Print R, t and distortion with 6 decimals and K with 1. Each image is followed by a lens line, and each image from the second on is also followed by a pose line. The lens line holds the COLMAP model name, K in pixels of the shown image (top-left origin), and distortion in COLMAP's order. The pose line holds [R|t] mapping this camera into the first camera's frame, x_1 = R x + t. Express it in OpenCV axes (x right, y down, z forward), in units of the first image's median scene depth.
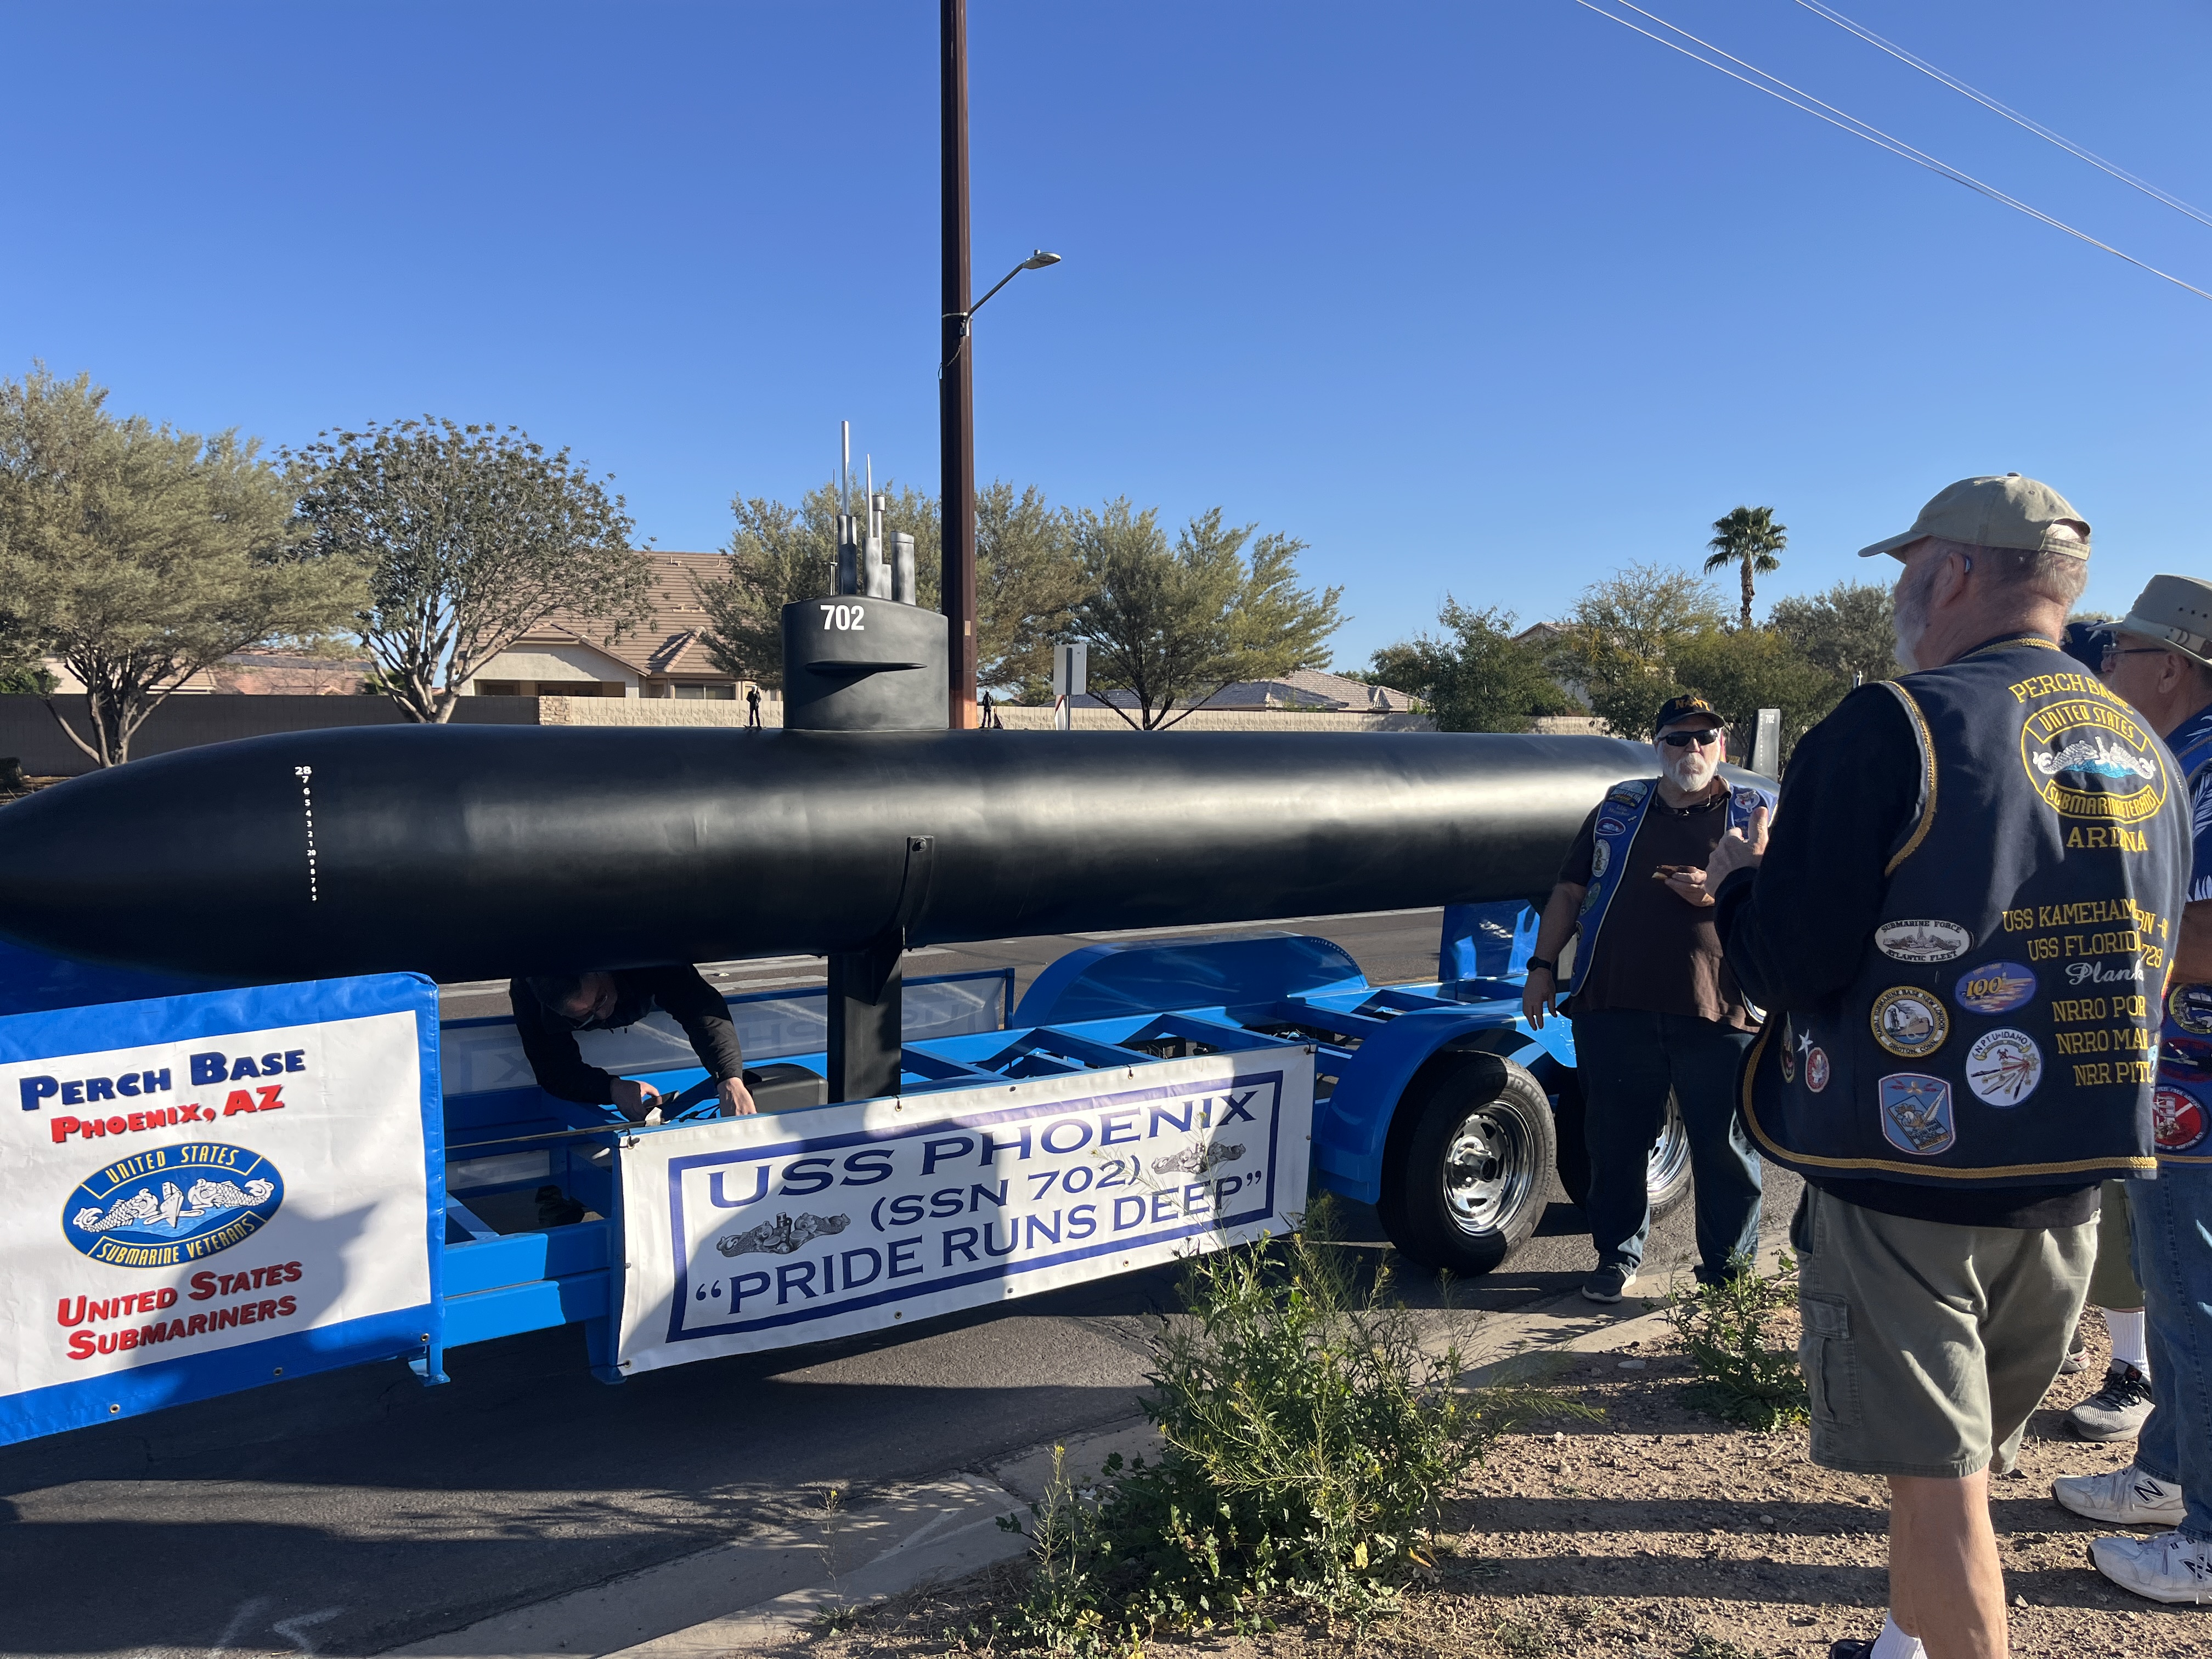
lens RADIAL K [[1656.8, 0, 1093.4], [0, 1656.8, 843.1], [0, 0, 1]] dist [0.016761, -0.030517]
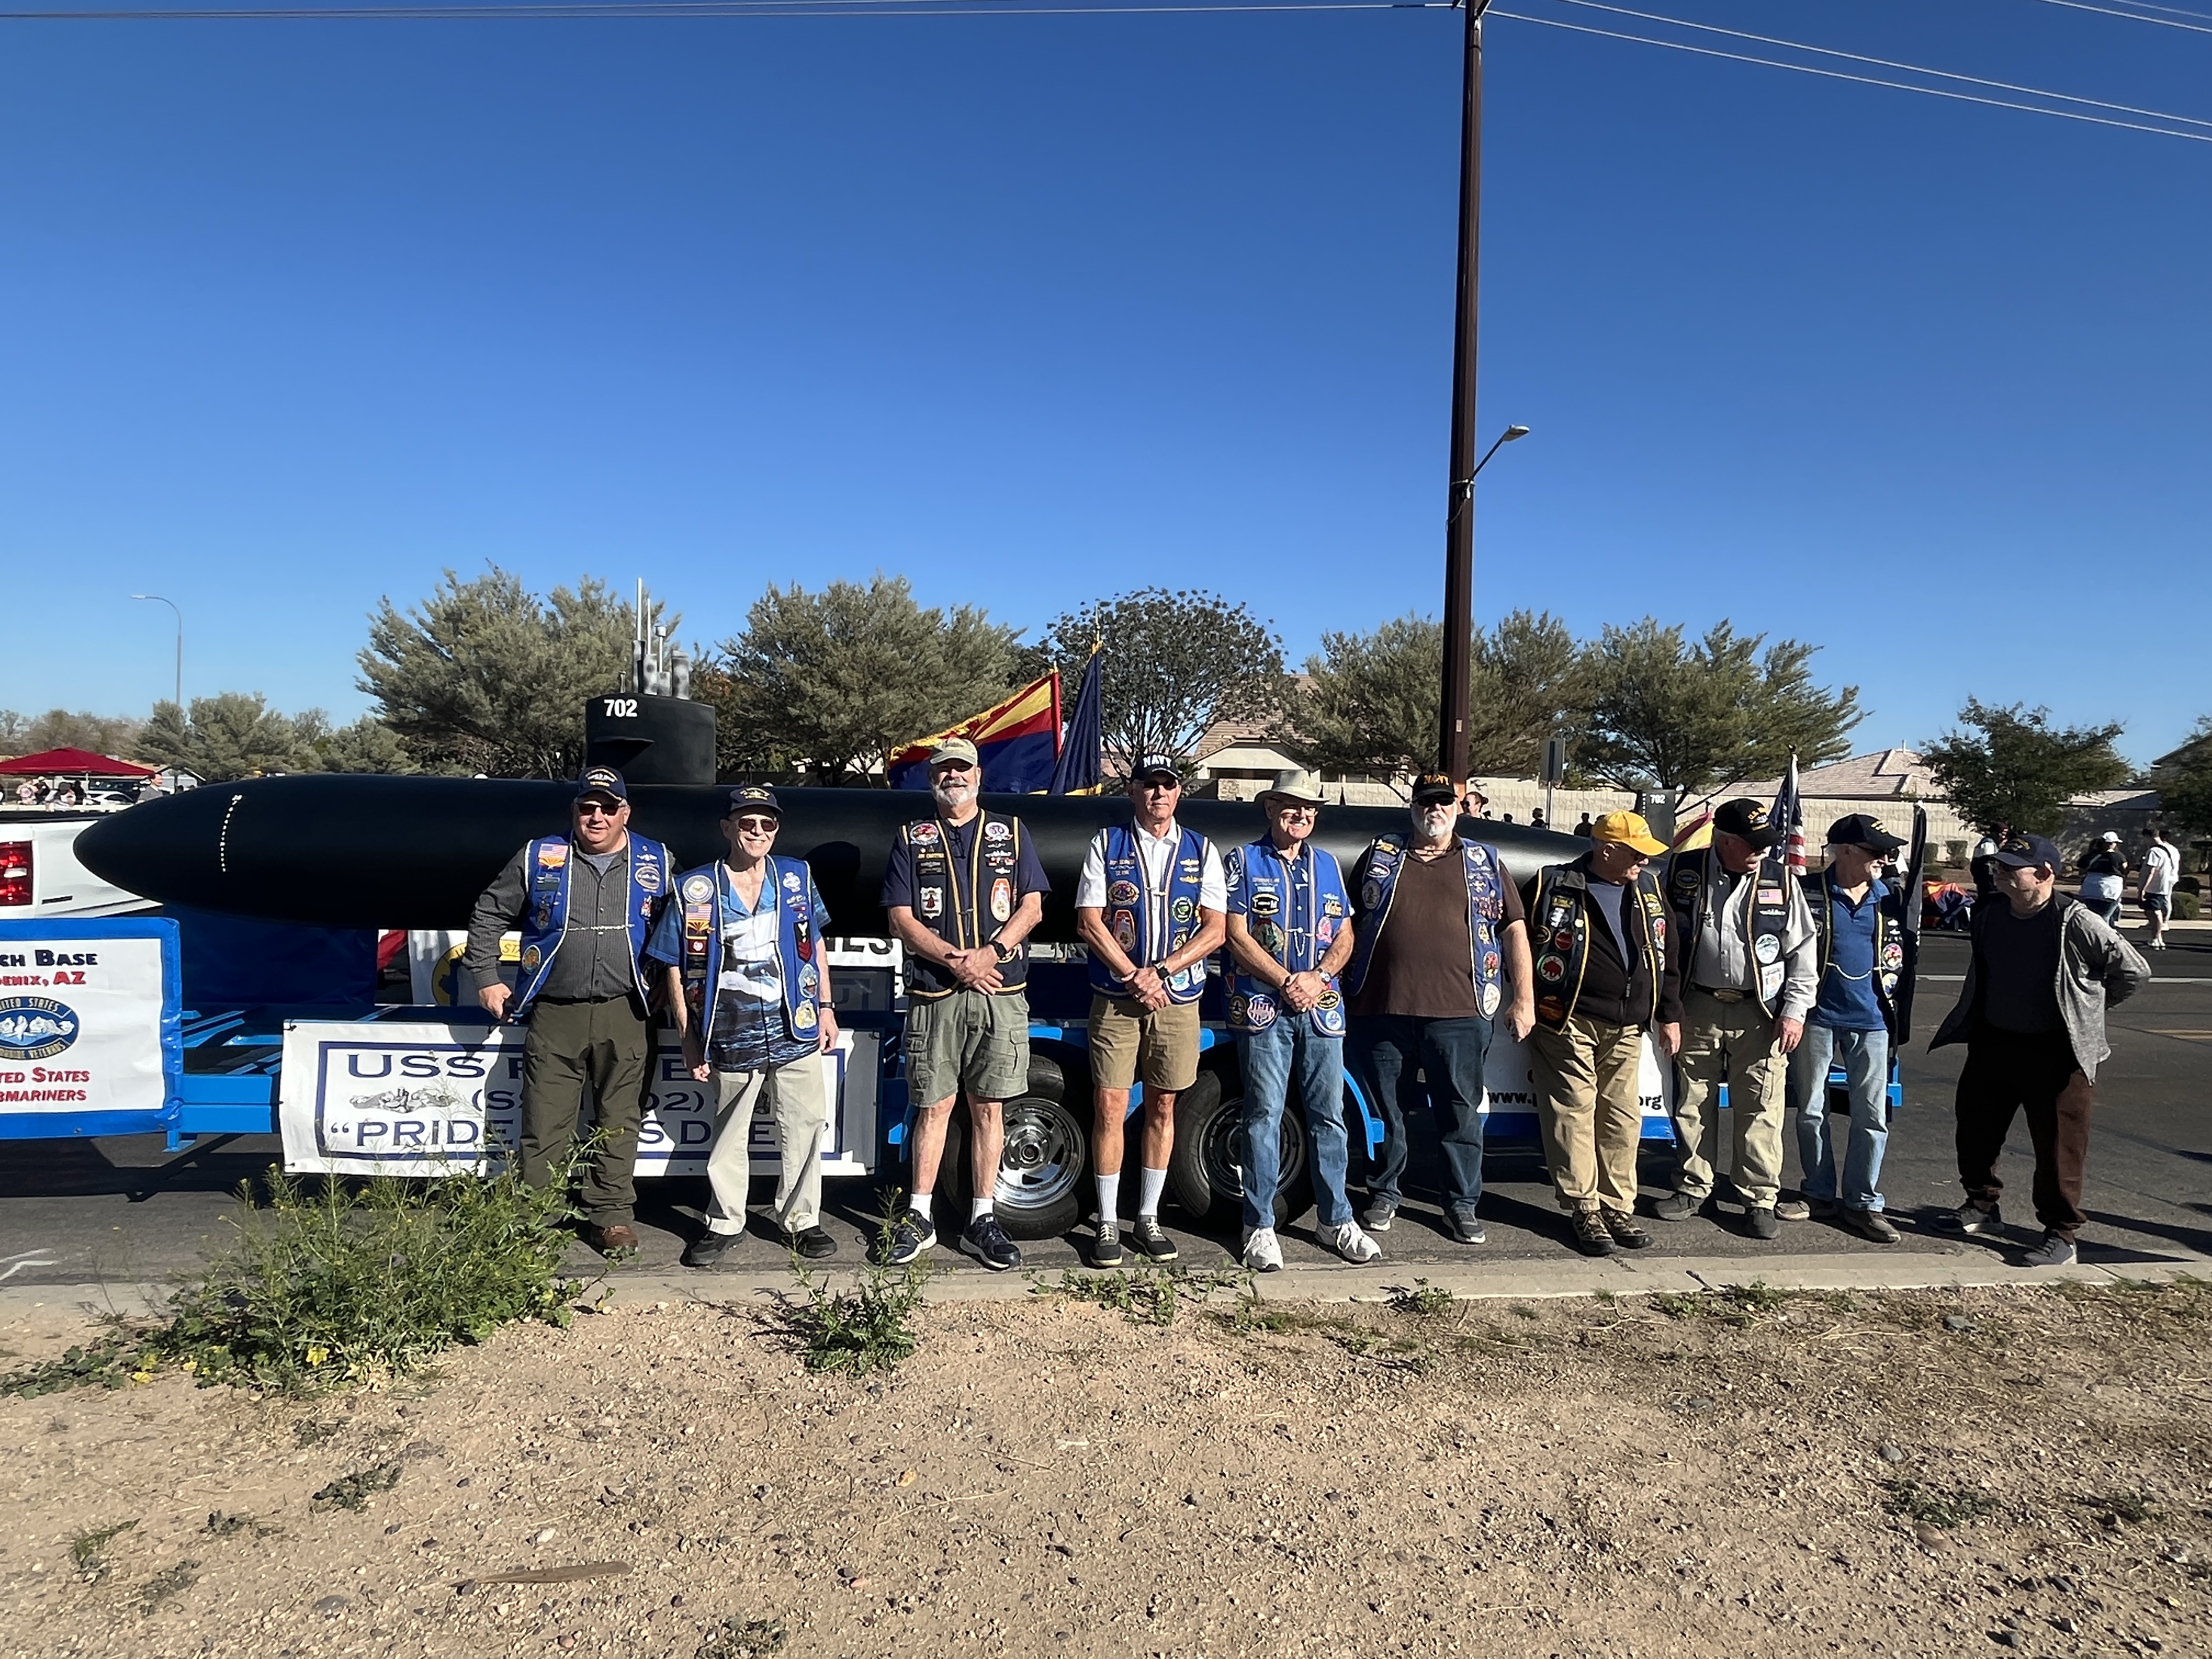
lens RADIAL K [[1258.5, 0, 1110.0], [0, 1258.5, 830.0], [0, 0, 1]] dist [0.007296, -0.000665]
pose [[0.882477, 0.028013, -0.469520, 1.168530], [-0.051325, 0.997999, -0.036924, -0.017001], [0.467547, 0.056682, 0.882149, 0.286366]]
